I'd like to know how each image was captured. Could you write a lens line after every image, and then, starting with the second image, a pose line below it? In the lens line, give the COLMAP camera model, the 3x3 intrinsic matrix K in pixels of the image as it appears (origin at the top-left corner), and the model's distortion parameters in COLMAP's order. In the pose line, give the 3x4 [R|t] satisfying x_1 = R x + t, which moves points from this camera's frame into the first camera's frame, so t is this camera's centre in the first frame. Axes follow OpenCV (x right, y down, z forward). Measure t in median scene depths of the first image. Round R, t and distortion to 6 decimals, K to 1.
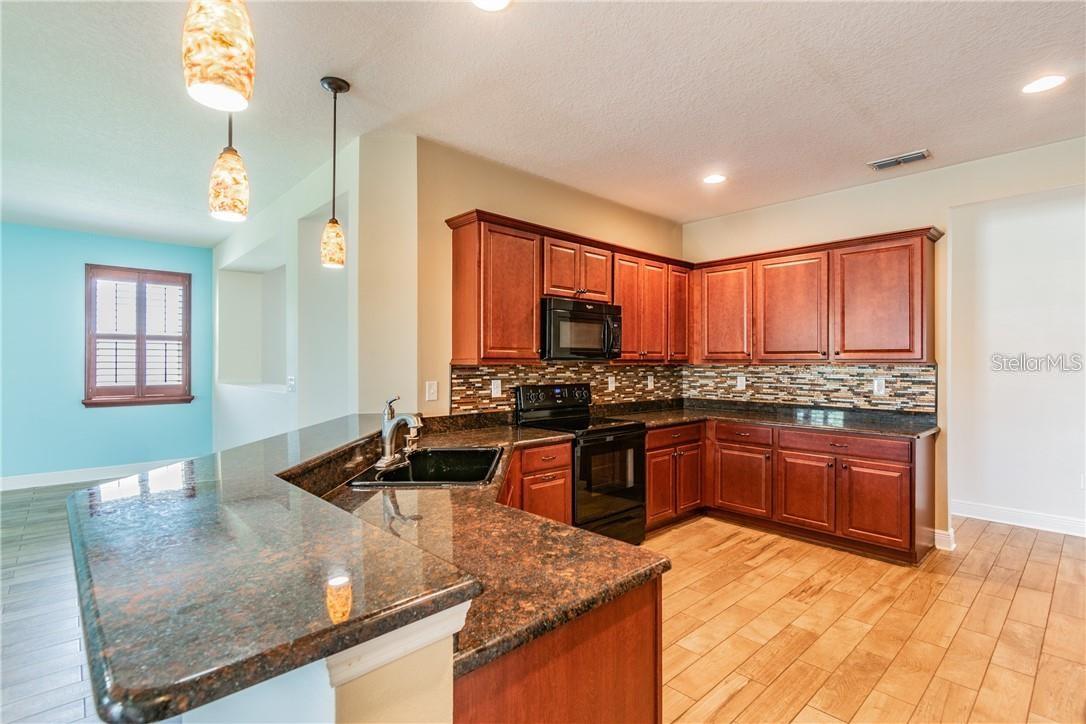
lens RADIAL K [[511.2, 0, 538.2], [0, 511.2, 363.2], [0, 0, 1]] dist [-0.014397, -0.000754]
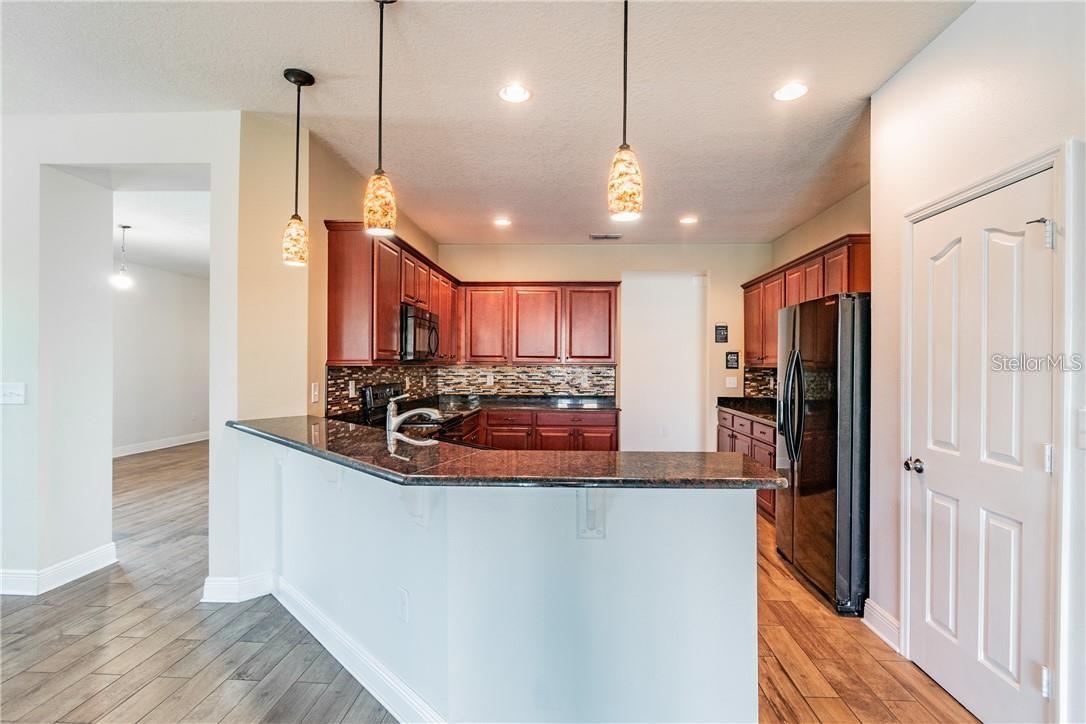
lens RADIAL K [[511.2, 0, 574.2], [0, 511.2, 362.9], [0, 0, 1]] dist [-0.014397, -0.000754]
pose [[0.693824, 0.004507, 0.720130, -0.442117], [-0.003202, 0.999990, -0.003173, -0.001011], [-0.720137, -0.000104, 0.693832, -0.030691]]
